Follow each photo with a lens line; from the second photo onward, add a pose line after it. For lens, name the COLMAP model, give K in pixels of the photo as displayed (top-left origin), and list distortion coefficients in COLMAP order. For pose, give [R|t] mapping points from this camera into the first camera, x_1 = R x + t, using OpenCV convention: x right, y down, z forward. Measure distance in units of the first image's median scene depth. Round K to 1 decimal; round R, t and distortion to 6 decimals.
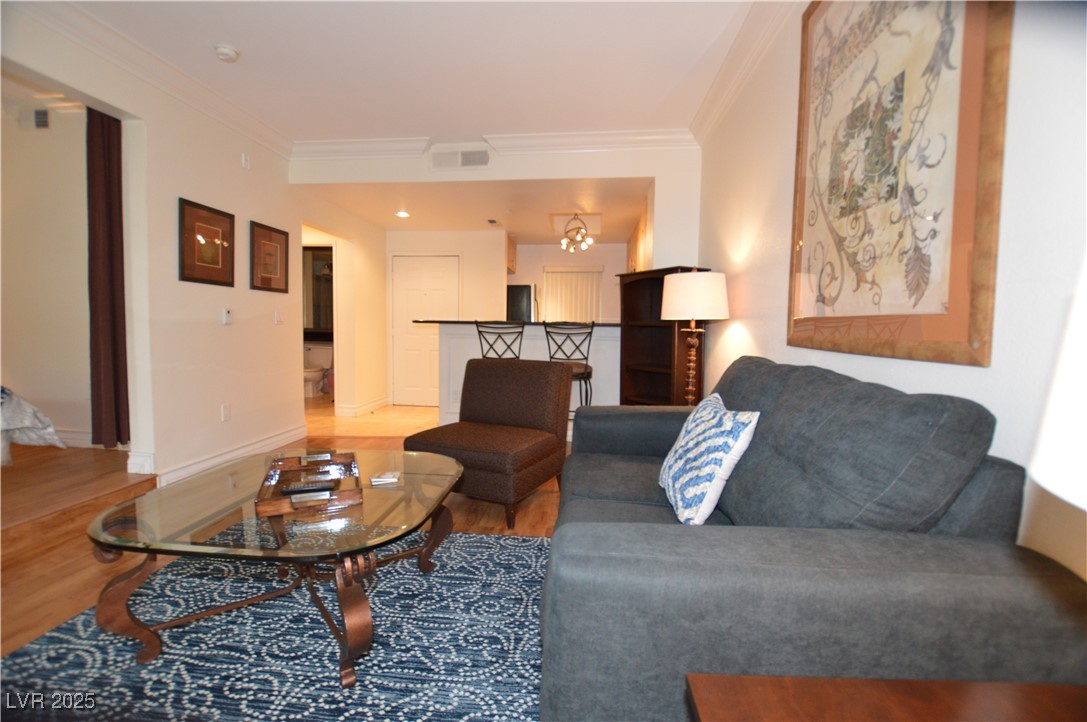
lens RADIAL K [[480.2, 0, 539.7], [0, 480.2, 356.8], [0, 0, 1]] dist [-0.018359, -0.000434]
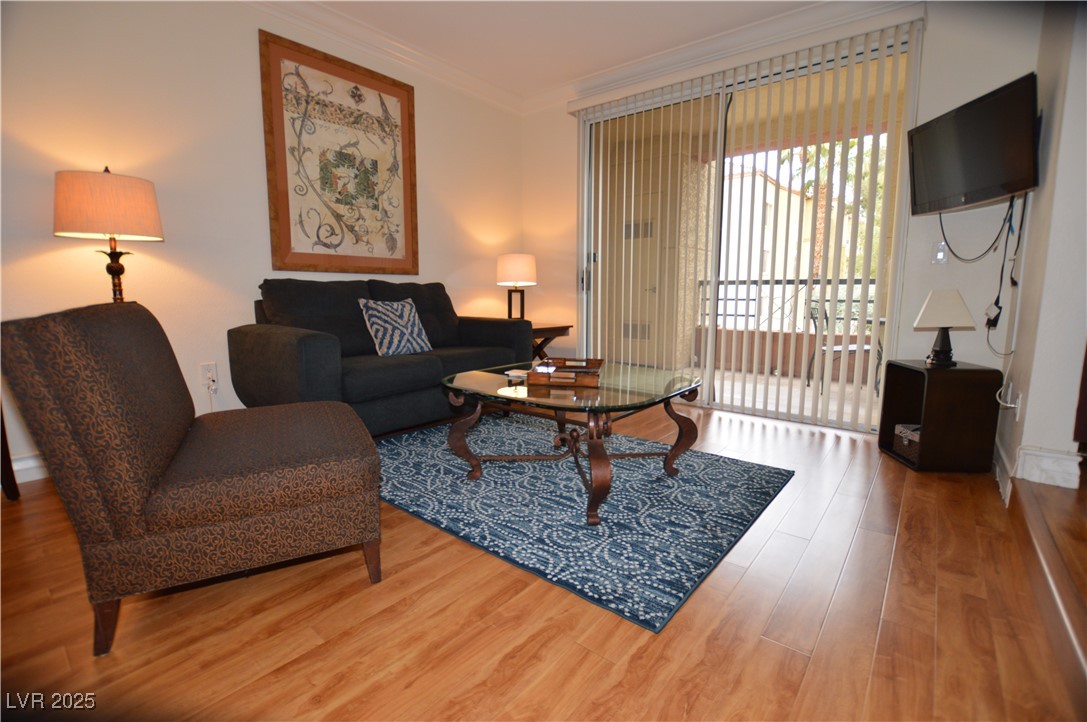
lens RADIAL K [[480.2, 0, 540.9], [0, 480.2, 359.8], [0, 0, 1]] dist [-0.018359, -0.000434]
pose [[-0.825516, -0.094614, 0.556392, -1.408295], [0.025155, 0.978700, 0.203749, -0.050770], [-0.563819, 0.182194, -0.805552, 2.602728]]
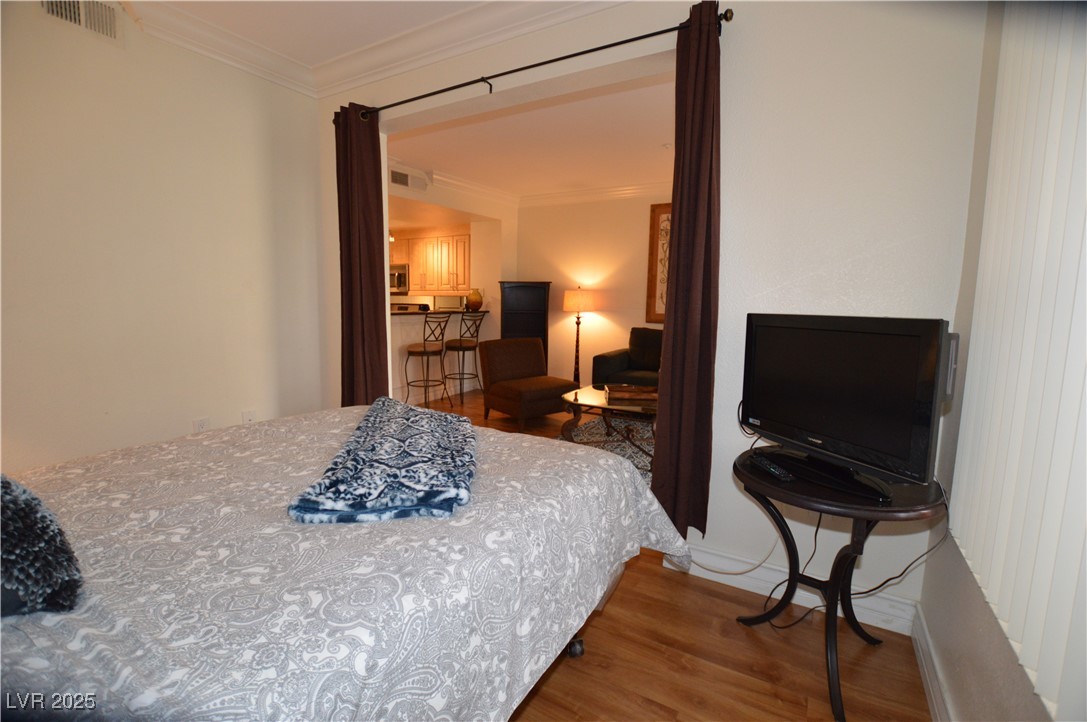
lens RADIAL K [[480.2, 0, 543.7], [0, 480.2, 358.0], [0, 0, 1]] dist [-0.018359, -0.000434]
pose [[0.425697, -0.127218, 0.895878, -3.409016], [0.056130, 0.991873, 0.114178, -0.259769], [-0.903123, 0.001680, 0.429378, 0.489580]]
